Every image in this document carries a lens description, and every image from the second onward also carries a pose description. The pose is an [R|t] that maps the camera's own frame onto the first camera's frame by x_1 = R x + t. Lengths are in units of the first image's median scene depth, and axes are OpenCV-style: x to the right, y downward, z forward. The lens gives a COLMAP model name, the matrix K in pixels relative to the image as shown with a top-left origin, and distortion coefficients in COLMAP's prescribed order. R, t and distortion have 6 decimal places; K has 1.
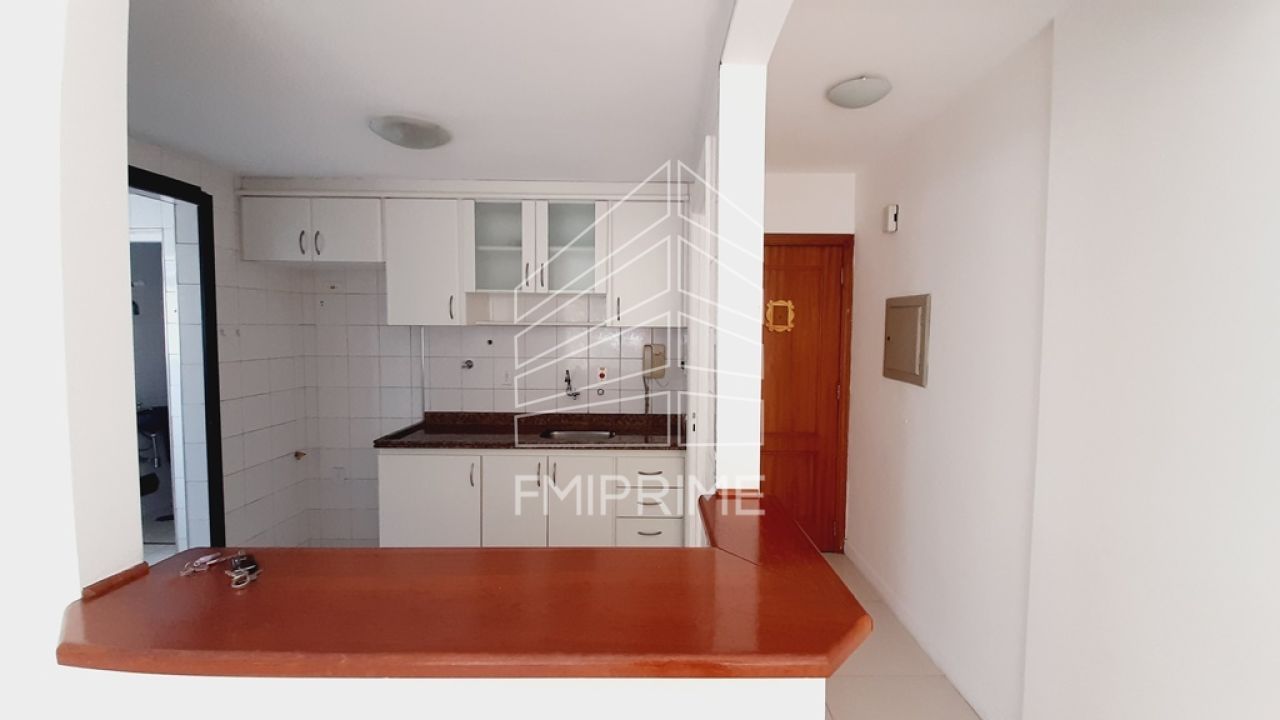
lens RADIAL K [[509.5, 0, 655.5], [0, 509.5, 354.1], [0, 0, 1]] dist [0.006557, -0.004877]
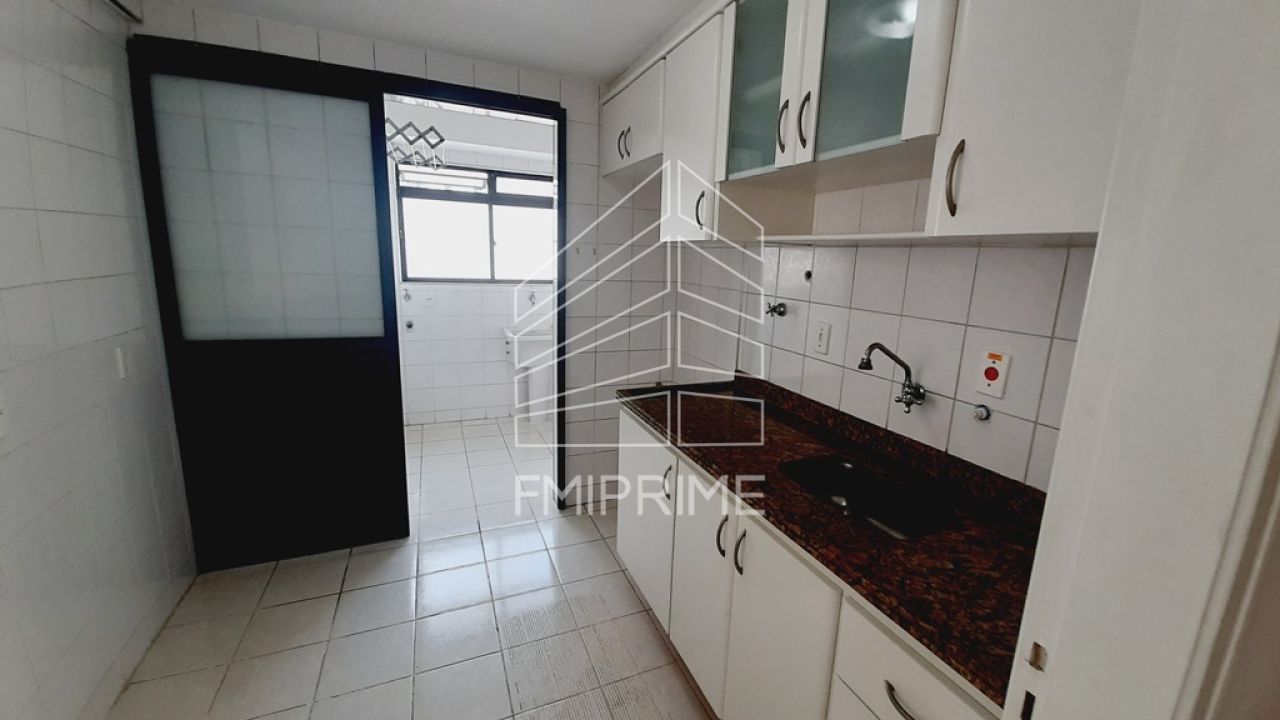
lens RADIAL K [[509.5, 0, 641.1], [0, 509.5, 361.3], [0, 0, 1]] dist [0.006557, -0.004877]
pose [[0.393765, 0.196104, -0.898049, 0.154700], [-0.071525, 0.980553, 0.182759, -0.021900], [0.916424, -0.007731, 0.400134, 0.676778]]
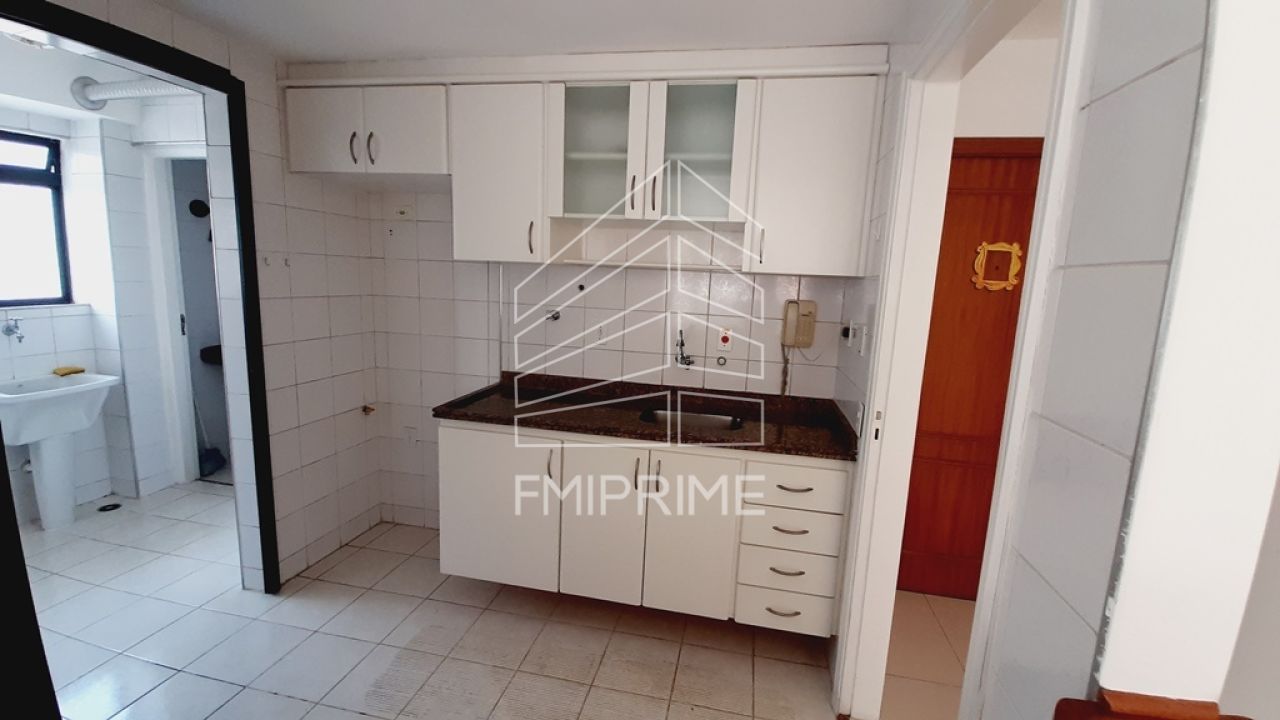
lens RADIAL K [[509.5, 0, 654.3], [0, 509.5, 362.4], [0, 0, 1]] dist [0.006557, -0.004877]
pose [[0.980438, 0.068383, -0.184567, -0.075844], [-0.048357, 0.992654, 0.110906, -0.002243], [0.190795, -0.099812, 0.976542, 0.291262]]
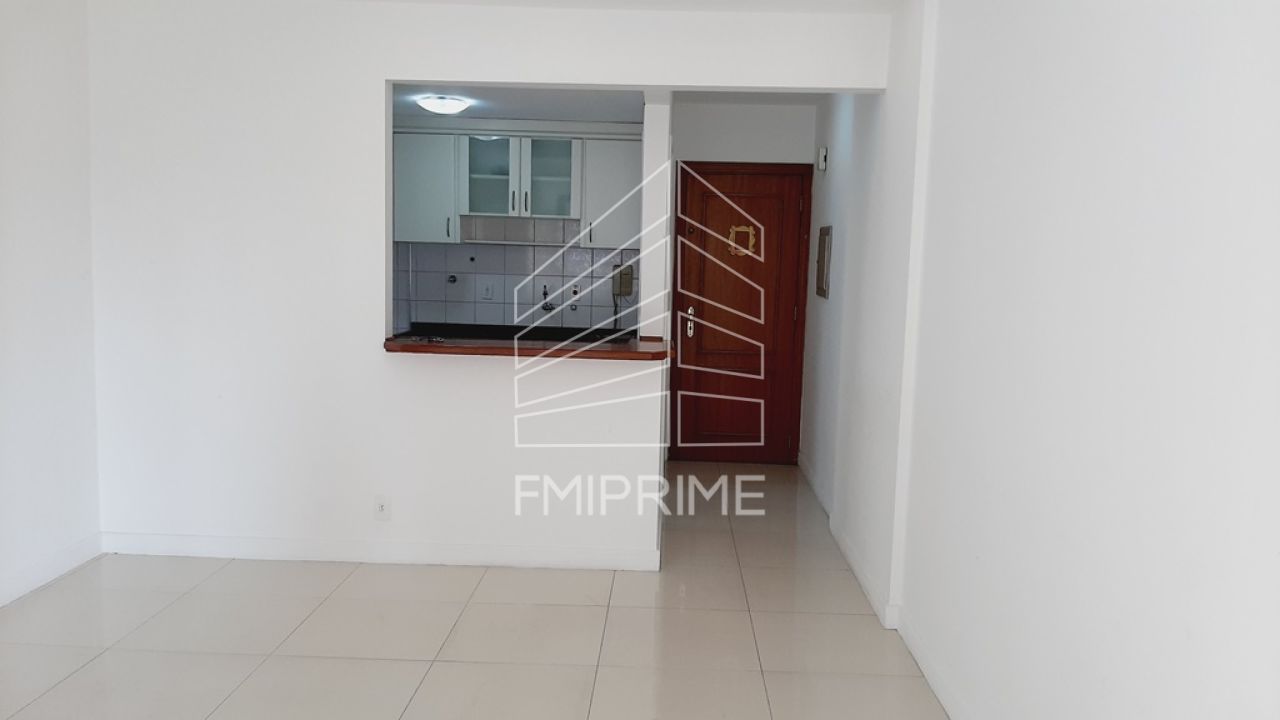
lens RADIAL K [[1030.2, 0, 662.1], [0, 1030.2, 377.9], [0, 0, 1]] dist [0.045766, -0.010507]
pose [[0.999756, 0.021496, -0.005175, 0.112010], [-0.021127, 0.997783, 0.063111, 0.093822], [0.006520, -0.062986, 0.997993, -1.386829]]
